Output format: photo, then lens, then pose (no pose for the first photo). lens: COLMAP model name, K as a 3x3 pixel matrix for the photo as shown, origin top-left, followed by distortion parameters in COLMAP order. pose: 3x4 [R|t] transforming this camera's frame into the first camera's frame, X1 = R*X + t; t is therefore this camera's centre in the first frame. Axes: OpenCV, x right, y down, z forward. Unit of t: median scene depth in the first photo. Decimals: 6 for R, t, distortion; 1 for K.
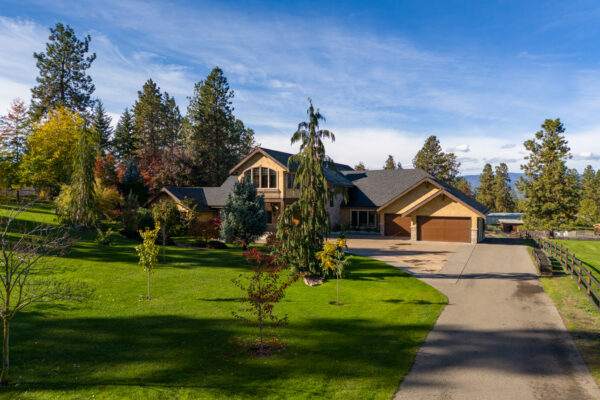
lens RADIAL K [[436.1, 0, 300.3], [0, 436.1, 203.2], [0, 0, 1]] dist [0.076606, -0.058551]
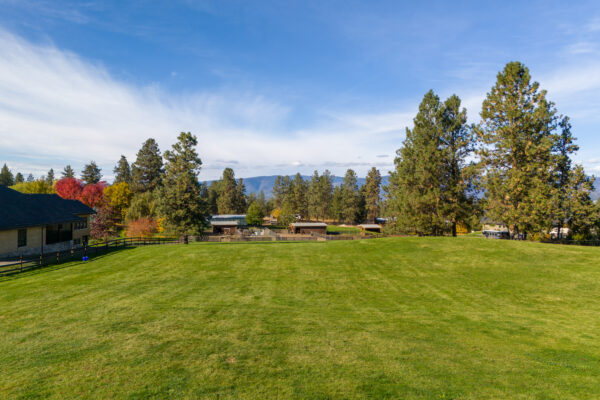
lens RADIAL K [[436.1, 0, 300.3], [0, 436.1, 203.2], [0, 0, 1]] dist [0.076606, -0.058551]
pose [[0.899265, -0.004166, 0.437383, 0.343198], [0.003312, 0.999991, 0.002715, -0.018598], [-0.437391, -0.000993, 0.899271, -0.081498]]
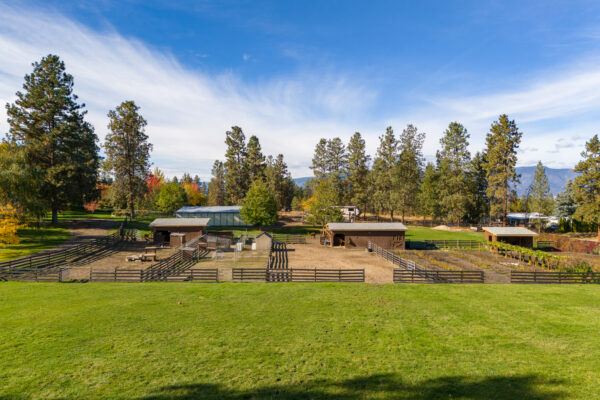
lens RADIAL K [[436.1, 0, 300.3], [0, 436.1, 203.2], [0, 0, 1]] dist [0.076606, -0.058551]
pose [[0.969011, -0.010171, 0.246808, 0.918491], [0.008500, 0.999933, 0.007834, 0.029864], [-0.246871, -0.005494, 0.969033, 0.884598]]
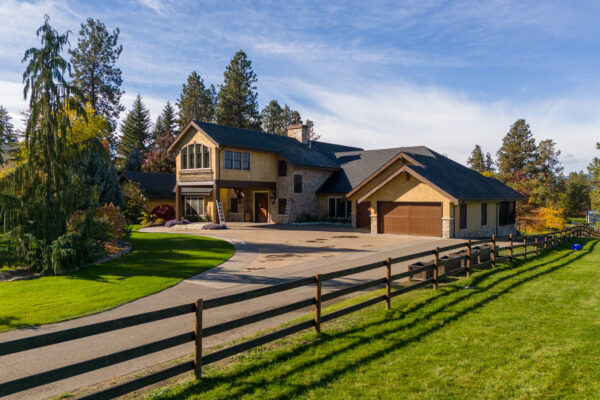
lens RADIAL K [[436.1, 0, 300.3], [0, 436.1, 203.2], [0, 0, 1]] dist [0.076606, -0.058551]
pose [[0.971405, 0.003950, -0.237394, 0.183898], [-0.003509, 0.999991, 0.002278, 0.017844], [0.237401, -0.001380, 0.971411, 0.129825]]
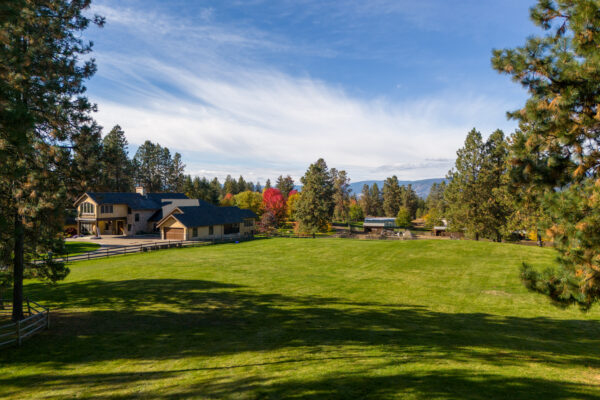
lens RADIAL K [[436.1, 0, 300.3], [0, 436.1, 203.2], [0, 0, 1]] dist [0.076606, -0.058551]
pose [[0.999769, 0.000849, -0.021458, 0.543731], [-0.000776, 0.999994, 0.003431, -0.051199], [0.021461, -0.003414, 0.999764, -0.582292]]
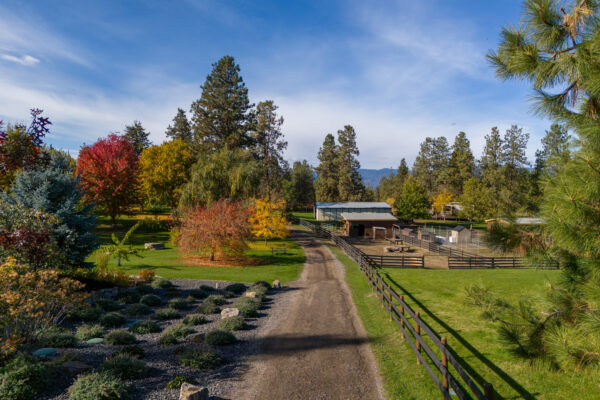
lens RADIAL K [[436.1, 0, 300.3], [0, 436.1, 203.2], [0, 0, 1]] dist [0.076606, -0.058551]
pose [[0.949414, -0.009953, 0.313869, 0.442079], [0.005513, 0.999872, 0.015033, 0.029309], [-0.313978, -0.012542, 0.949347, 0.963661]]
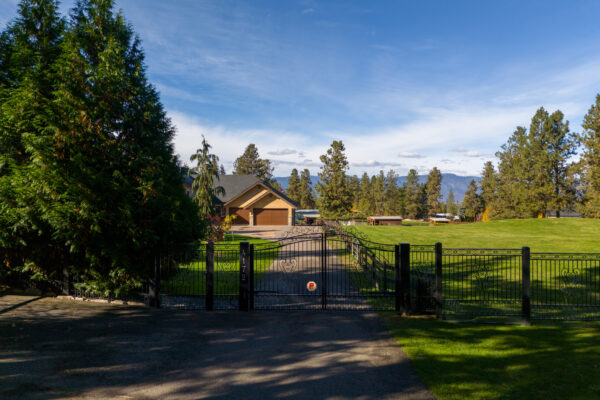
lens RADIAL K [[436.1, 0, 300.3], [0, 436.1, 203.2], [0, 0, 1]] dist [0.076606, -0.058551]
pose [[0.914449, -0.004317, 0.404677, -0.100287], [0.004401, 0.999990, 0.000723, 0.006743], [-0.404676, 0.001120, 0.914459, -0.215017]]
